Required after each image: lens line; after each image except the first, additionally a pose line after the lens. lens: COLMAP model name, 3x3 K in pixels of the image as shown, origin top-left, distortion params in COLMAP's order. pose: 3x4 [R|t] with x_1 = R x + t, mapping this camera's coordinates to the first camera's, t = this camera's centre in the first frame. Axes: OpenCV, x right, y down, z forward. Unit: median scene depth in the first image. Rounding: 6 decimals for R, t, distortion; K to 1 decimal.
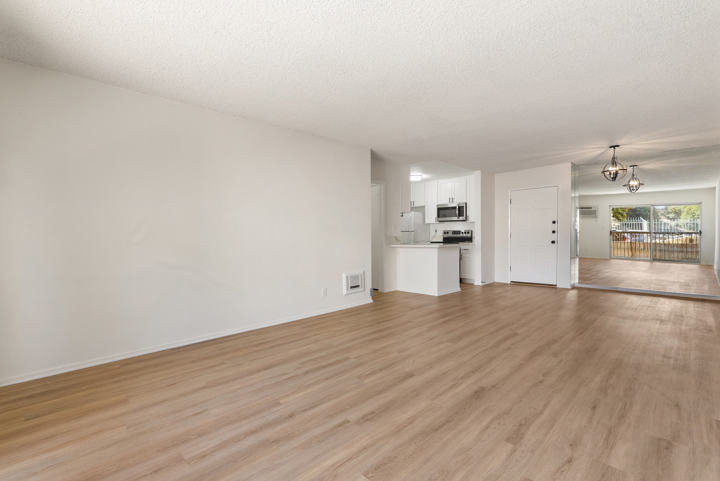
lens RADIAL K [[329.3, 0, 356.3], [0, 329.3, 236.1], [0, 0, 1]] dist [-0.002698, 0.001497]
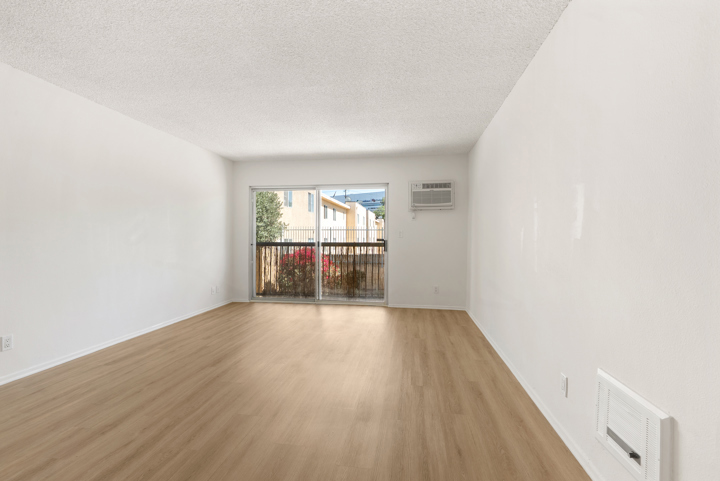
lens RADIAL K [[329.3, 0, 361.1], [0, 329.3, 239.6], [0, 0, 1]] dist [-0.002698, 0.001497]
pose [[-0.792671, 0.008790, -0.609587, 0.569814], [-0.002356, 0.999844, 0.017481, -0.025410], [0.609645, 0.015293, -0.792527, 1.901110]]
